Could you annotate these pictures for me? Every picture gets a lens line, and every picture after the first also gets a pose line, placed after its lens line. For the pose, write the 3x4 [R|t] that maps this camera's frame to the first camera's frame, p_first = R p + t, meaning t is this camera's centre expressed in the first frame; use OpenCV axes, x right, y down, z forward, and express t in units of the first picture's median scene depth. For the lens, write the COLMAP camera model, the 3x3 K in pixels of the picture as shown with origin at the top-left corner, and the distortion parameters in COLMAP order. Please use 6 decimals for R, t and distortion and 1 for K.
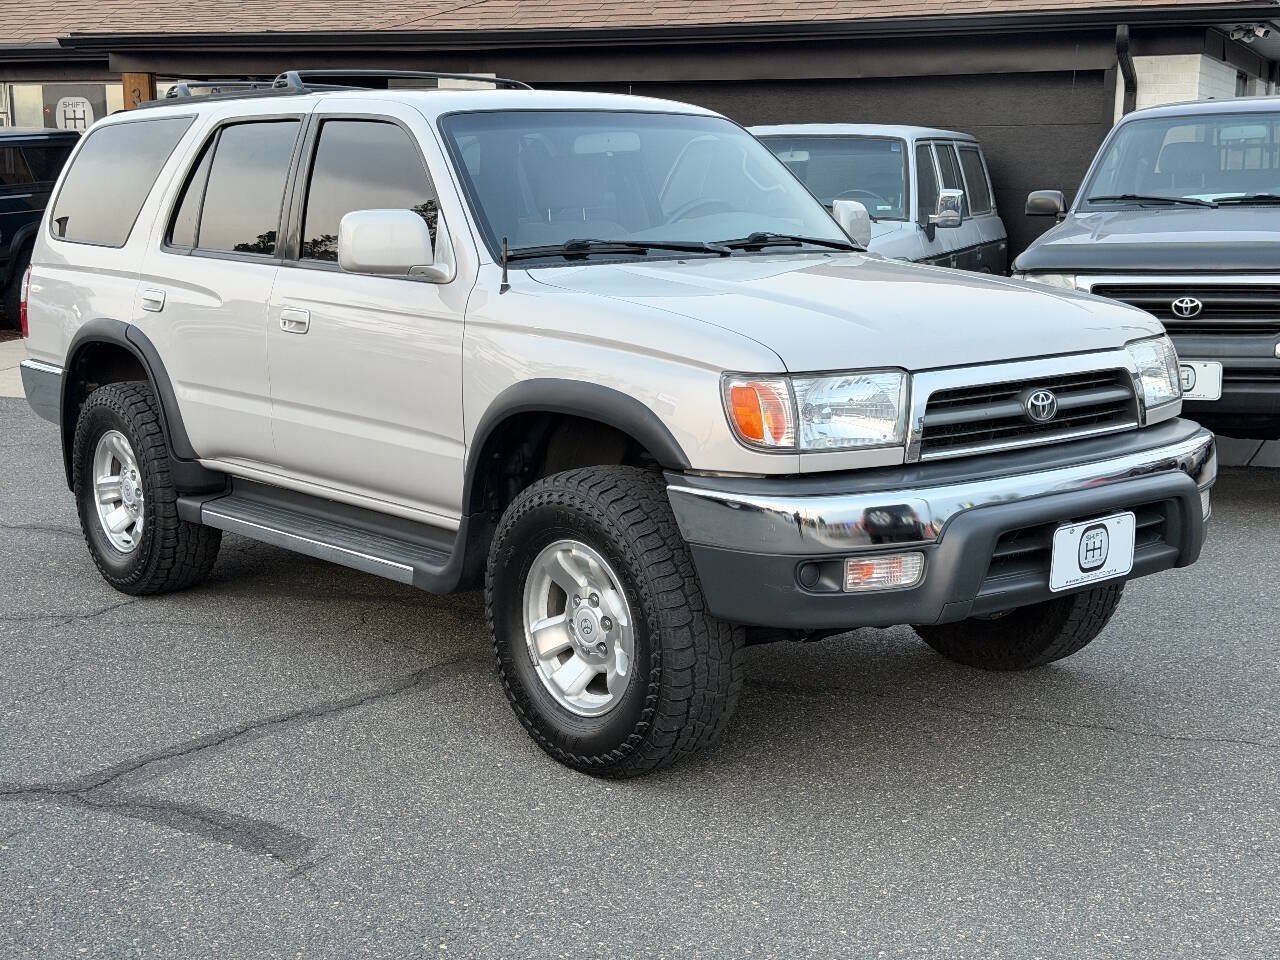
lens RADIAL K [[1770.4, 0, 636.7], [0, 1770.4, 483.2], [0, 0, 1]] dist [0.201416, -0.449590]
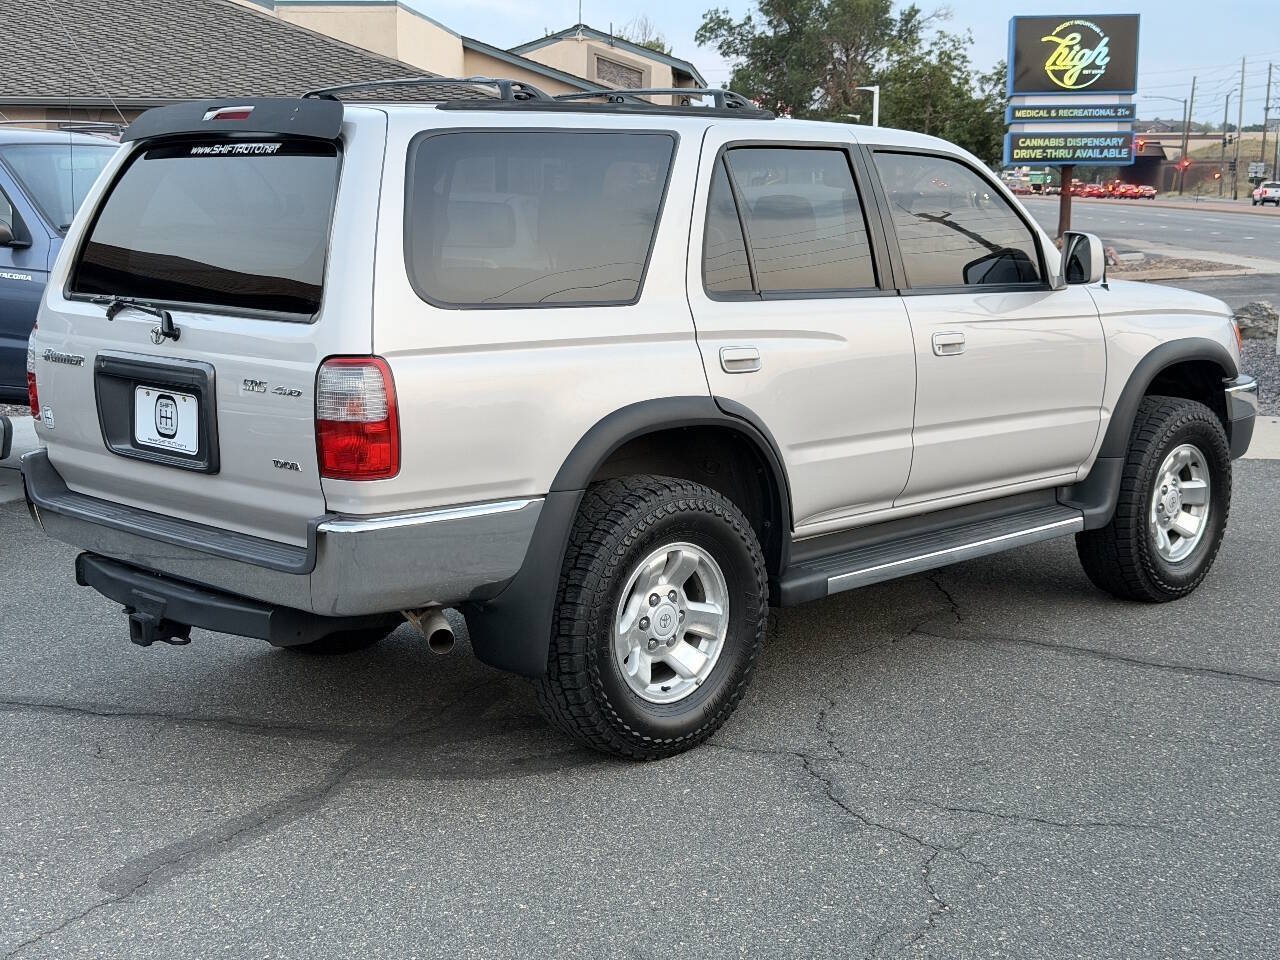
lens RADIAL K [[1770.4, 0, 636.7], [0, 1770.4, 483.2], [0, 0, 1]] dist [0.201416, -0.449590]
pose [[-0.088590, -0.152308, 0.984355, -1.379519], [0.165612, 0.972233, 0.165337, -0.243439], [-0.982204, 0.177668, -0.060906, 1.427806]]
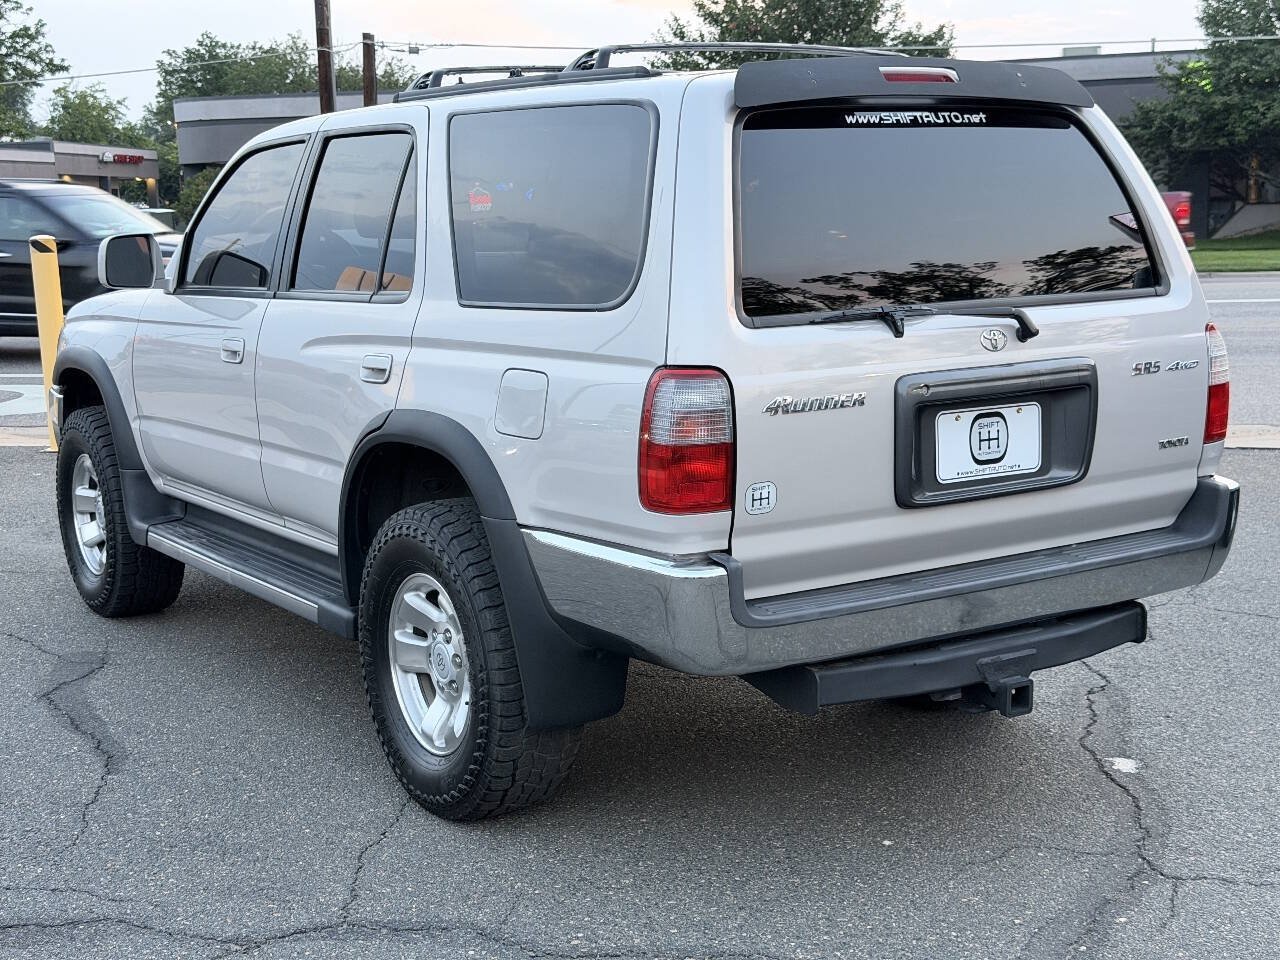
lens RADIAL K [[1770.4, 0, 636.7], [0, 1770.4, 483.2], [0, 0, 1]] dist [0.201416, -0.449590]
pose [[-0.994121, 0.016271, 0.107041, -0.314103], [0.049920, 0.946168, 0.319802, -0.407091], [-0.096075, 0.323266, -0.941419, 2.398401]]
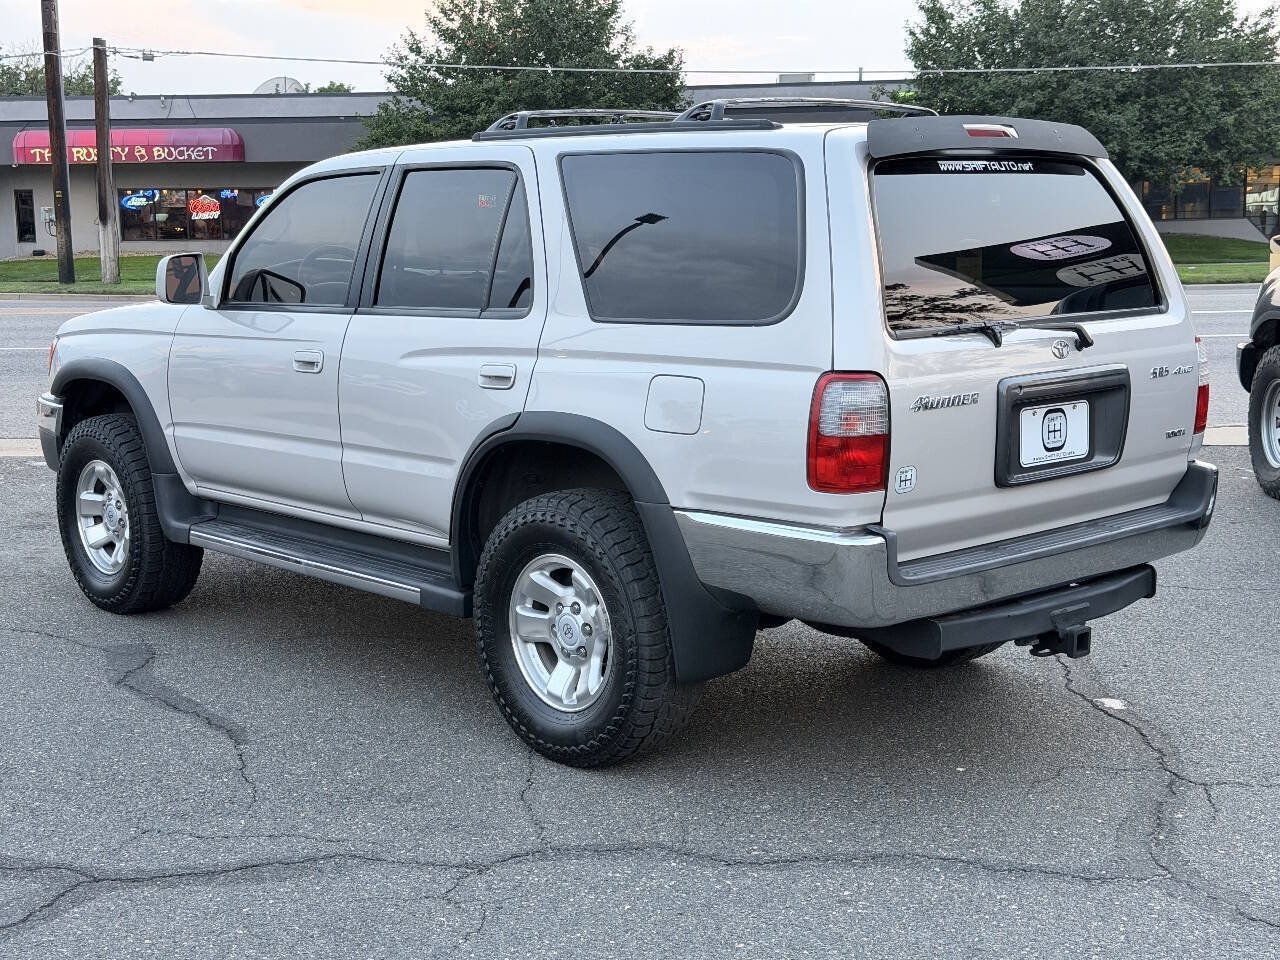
lens RADIAL K [[1766.4, 0, 636.6], [0, 1766.4, 482.0], [0, 0, 1]] dist [0.206869, -0.462387]
pose [[-0.997805, 0.031328, -0.058348, -0.097930], [0.011187, 0.948111, 0.317744, -0.448000], [0.065275, 0.316394, -0.946380, 2.541228]]
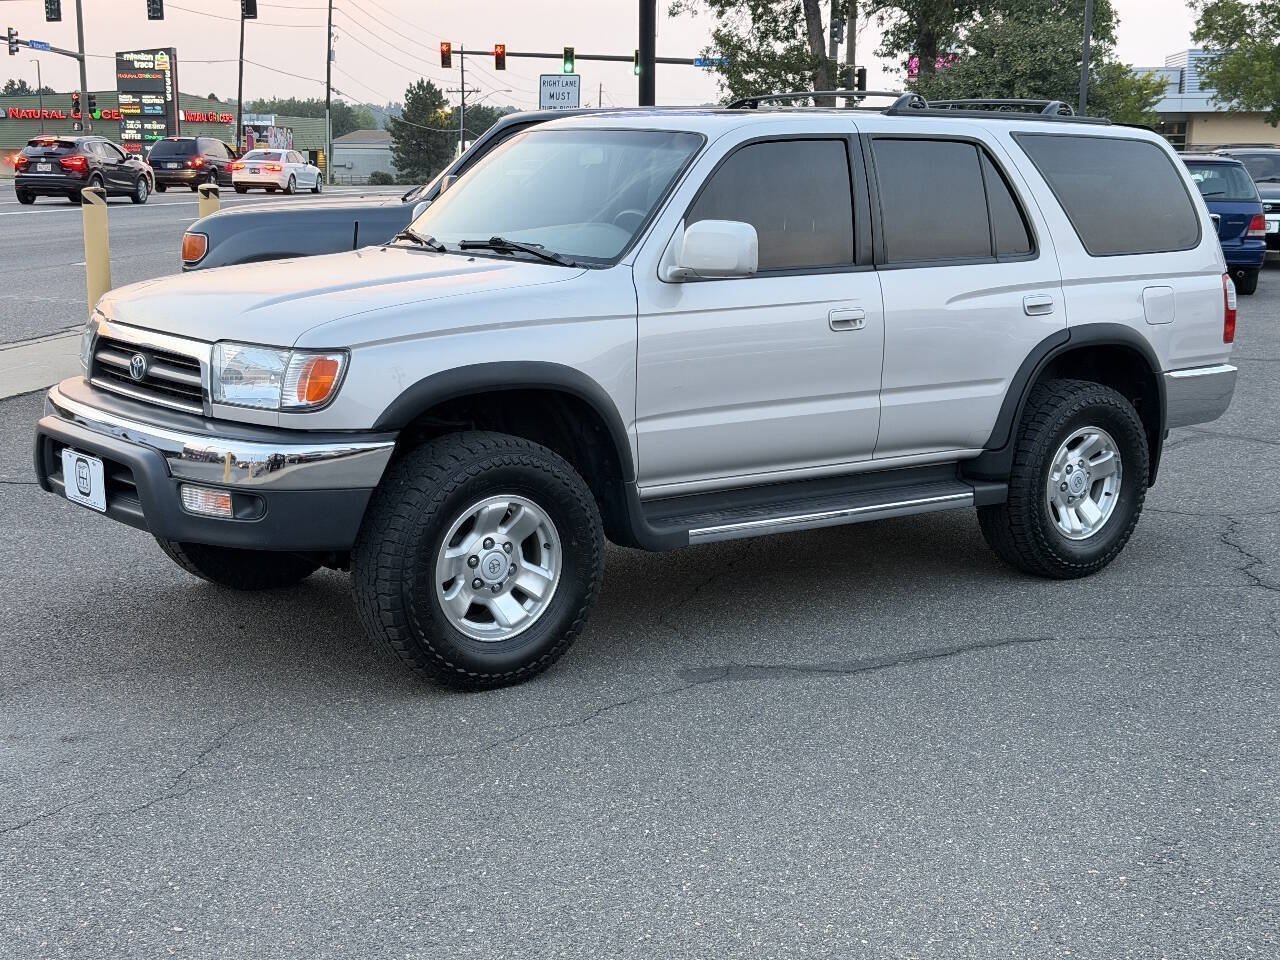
lens RADIAL K [[1765.5, 0, 640.0], [0, 1765.5, 480.0], [0, 0, 1]] dist [0.213996, -0.509377]
pose [[-0.022817, 0.186521, -0.982186, 1.321185], [-0.188526, 0.964013, 0.187449, -0.242212], [0.981803, 0.189445, 0.013168, 1.211969]]
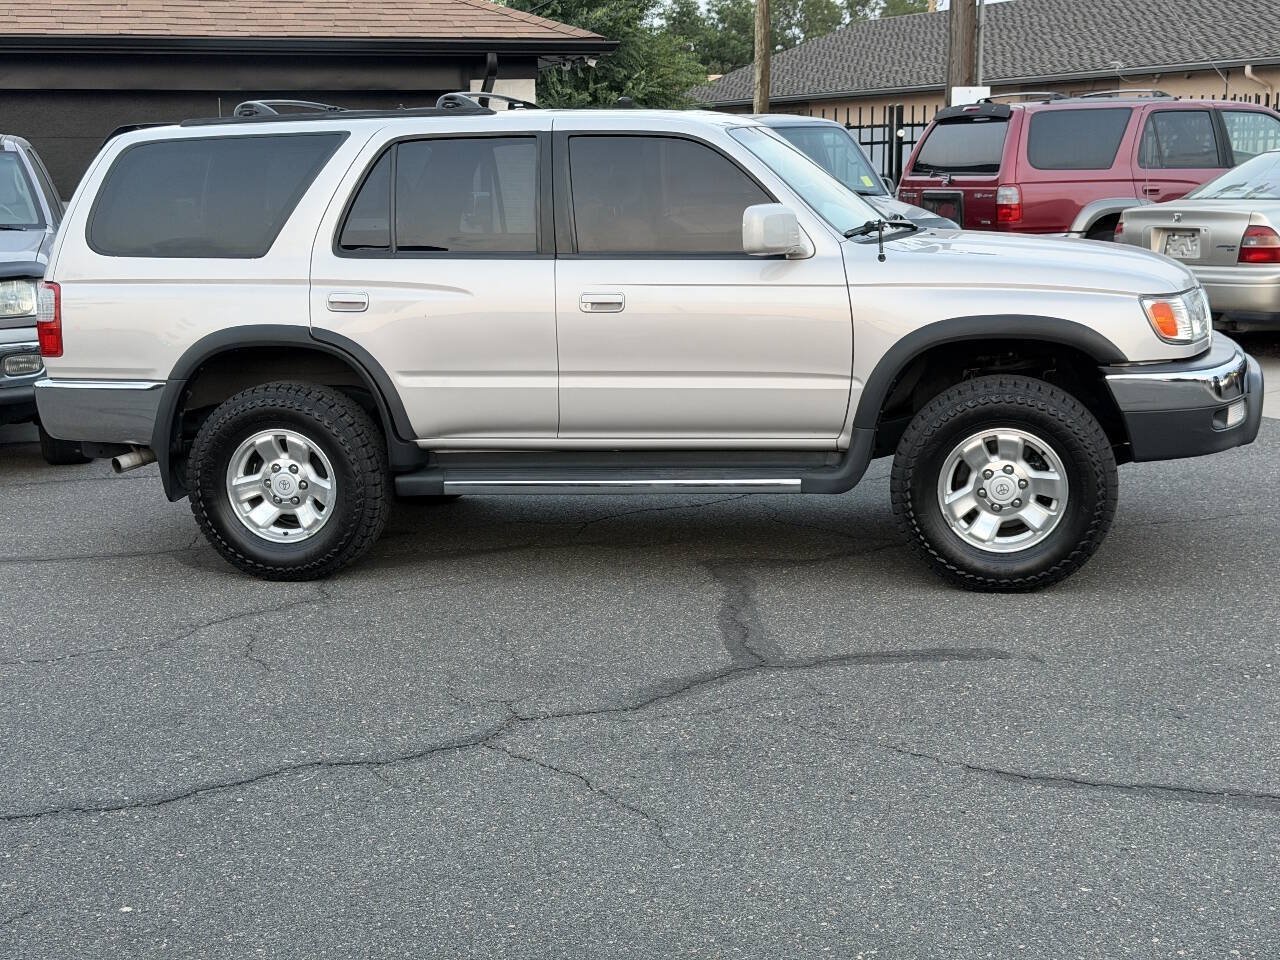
lens RADIAL K [[1770.4, 0, 636.7], [0, 1770.4, 483.2], [0, 0, 1]] dist [0.201416, -0.449590]
pose [[0.782833, -0.124807, 0.609587, -1.042932], [0.127833, 0.991039, 0.038743, -0.015357], [-0.608960, 0.047595, 0.791772, 0.048231]]
